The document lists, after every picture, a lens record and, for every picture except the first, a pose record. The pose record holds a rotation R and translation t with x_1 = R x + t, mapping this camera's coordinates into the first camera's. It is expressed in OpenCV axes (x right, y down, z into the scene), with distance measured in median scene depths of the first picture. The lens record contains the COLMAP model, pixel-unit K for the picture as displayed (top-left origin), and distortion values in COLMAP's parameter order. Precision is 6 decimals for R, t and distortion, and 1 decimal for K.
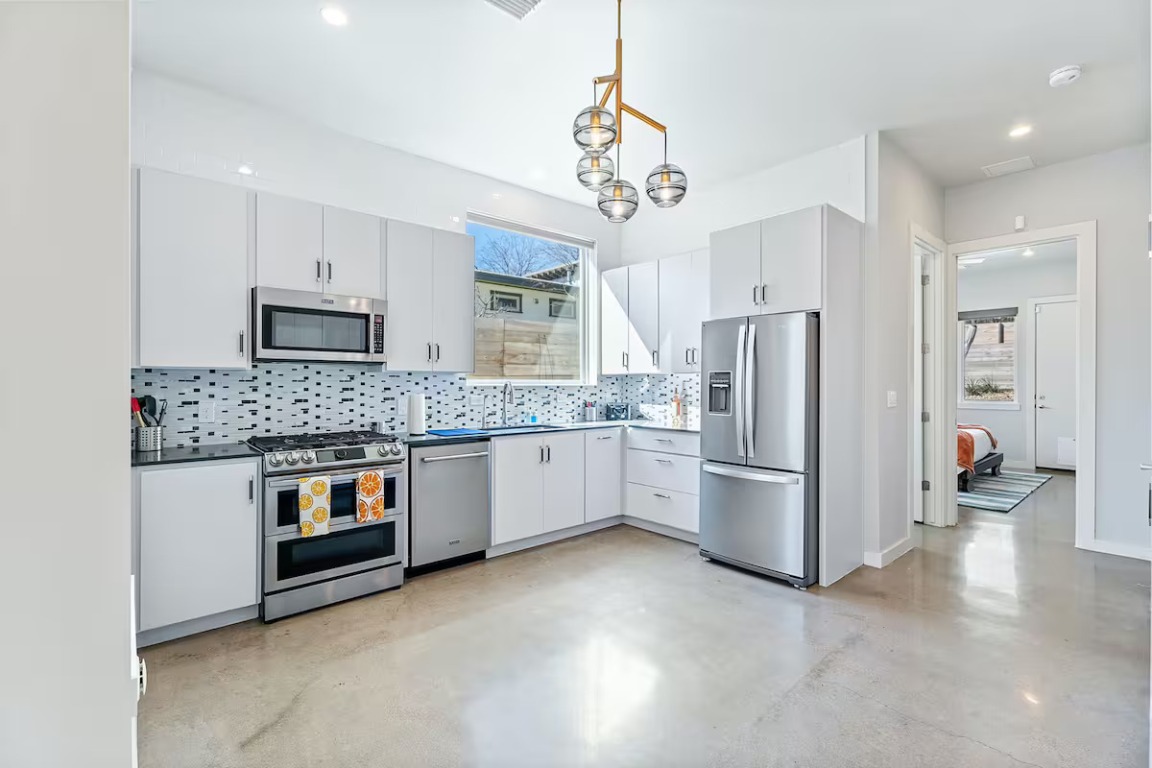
lens RADIAL K [[510.7, 0, 574.0], [0, 510.7, 384.4], [0, 0, 1]] dist [0.002323, -0.000633]
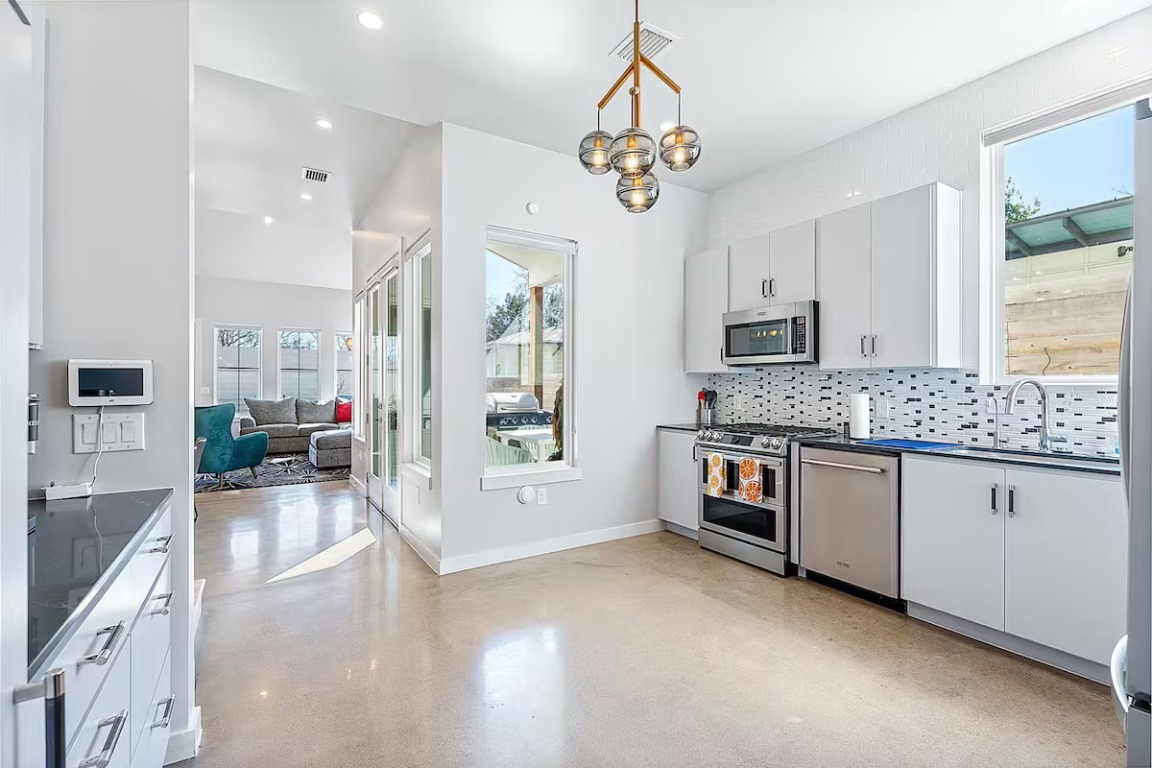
lens RADIAL K [[510.7, 0, 574.0], [0, 510.7, 384.4], [0, 0, 1]] dist [0.002323, -0.000633]
pose [[-0.157958, -0.002854, -0.987442, 0.697705], [-0.004876, 0.999986, -0.002110, 0.007166], [0.987434, 0.004481, -0.157969, 0.682710]]
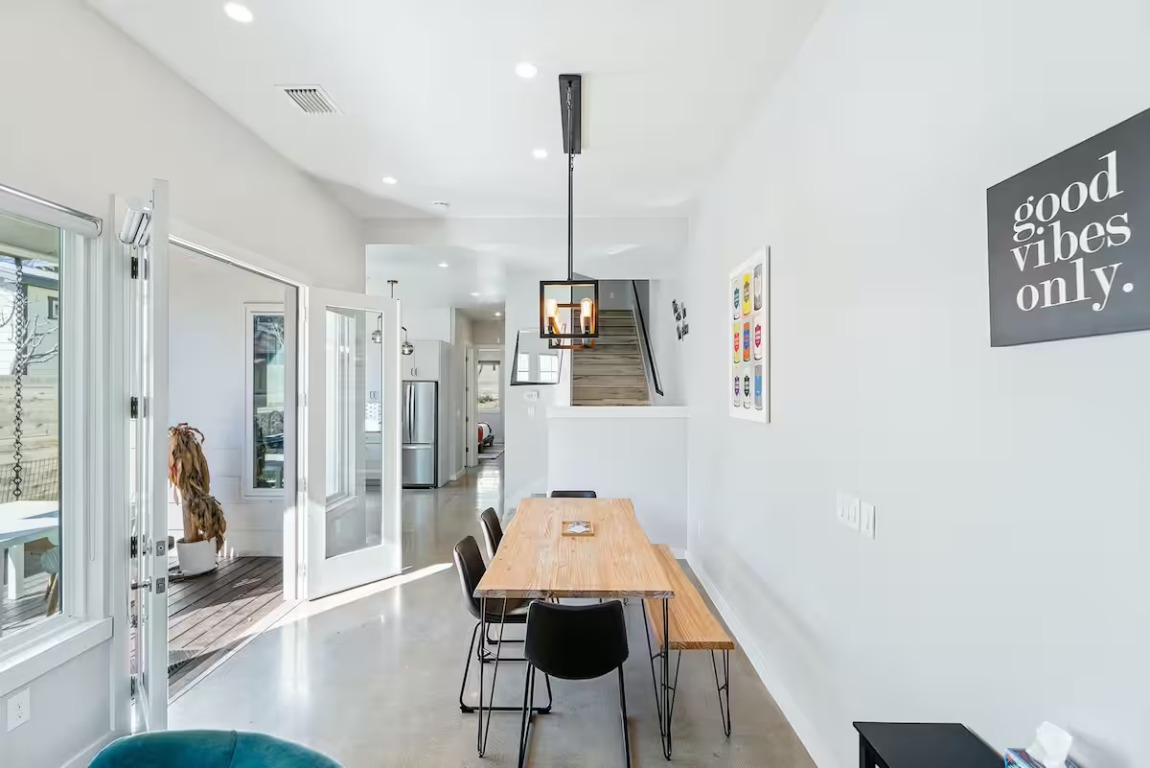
lens RADIAL K [[509.8, 0, 573.0], [0, 509.8, 384.4], [0, 0, 1]] dist [0.002323, -0.000633]
pose [[0.661515, 0.006002, 0.749908, -0.966195], [0.001931, 0.999951, -0.009706, -0.094128], [-0.749929, 0.007869, 0.661471, -1.176156]]
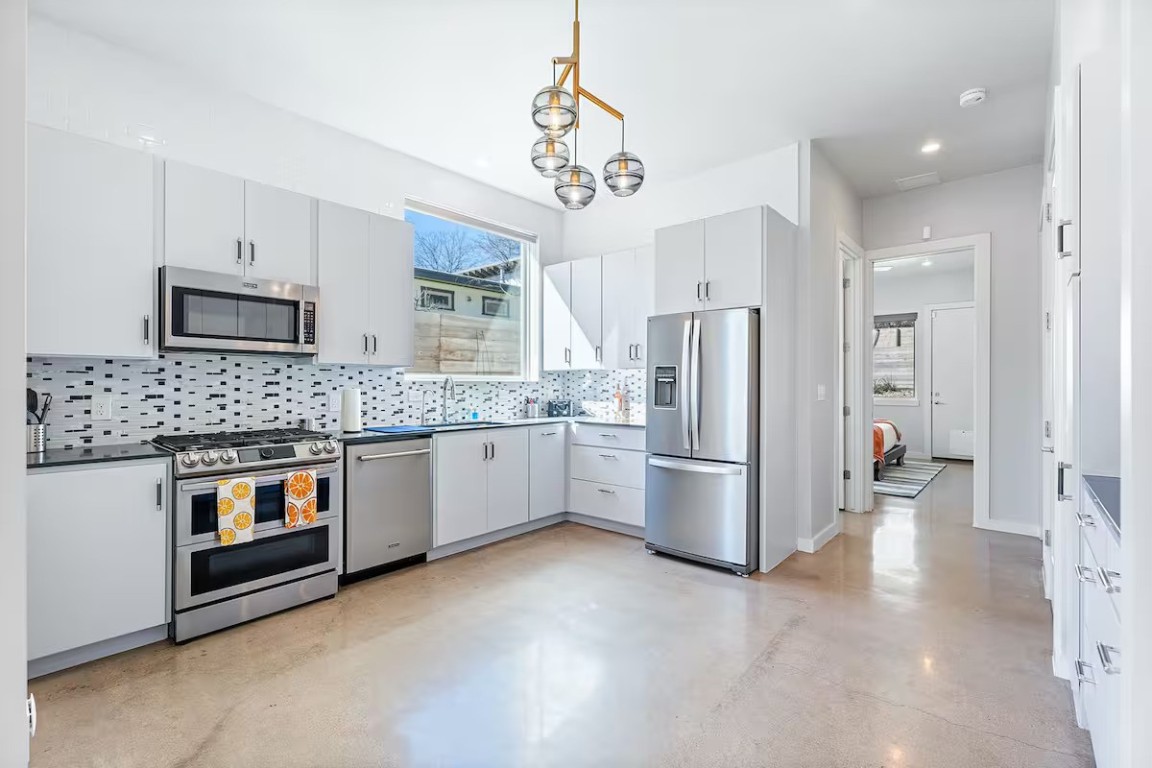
lens RADIAL K [[510.7, 0, 574.0], [0, 510.7, 384.4], [0, 0, 1]] dist [0.002323, -0.000633]
pose [[0.990791, 0.000067, 0.135400, -0.032228], [0.000209, 0.999998, -0.002020, 0.013905], [-0.135399, 0.002030, 0.990789, 0.020946]]
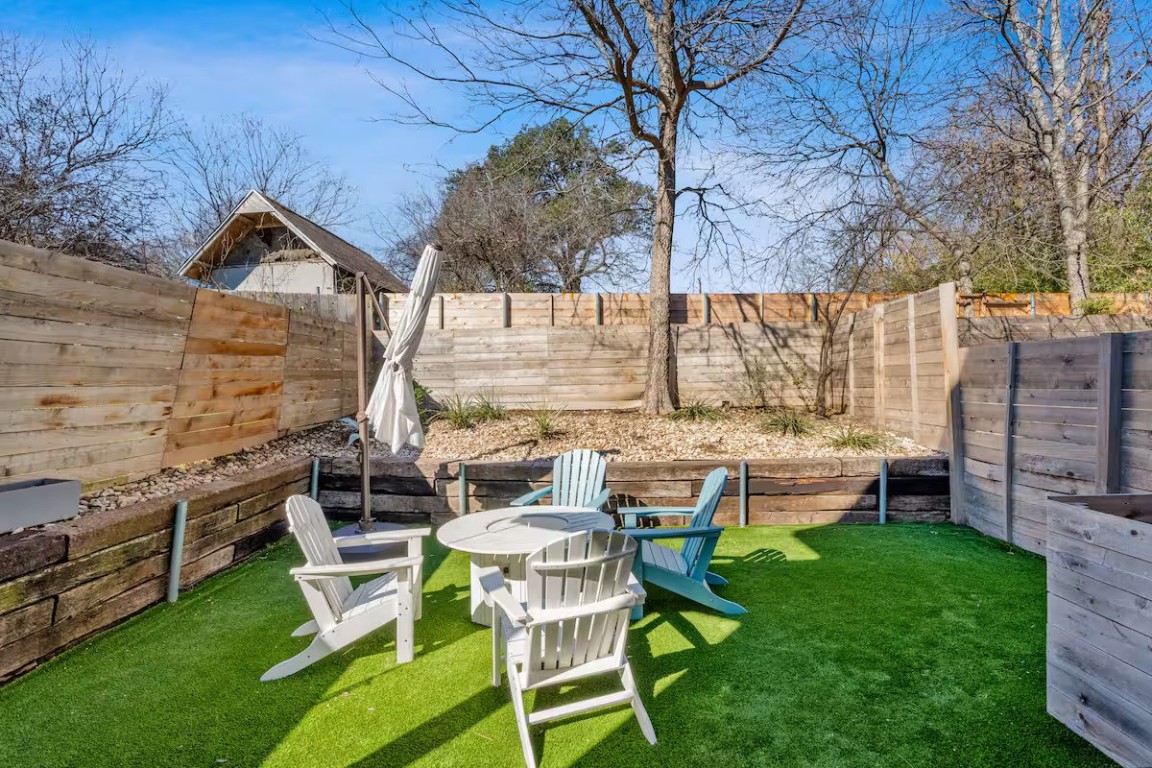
lens RADIAL K [[510.7, 0, 574.0], [0, 510.7, 384.4], [0, 0, 1]] dist [0.002323, -0.000633]
pose [[0.686010, 0.002855, 0.727587, 2.290383], [0.003039, 0.999972, -0.006789, -0.072201], [-0.727586, 0.006869, 0.685982, 2.697526]]
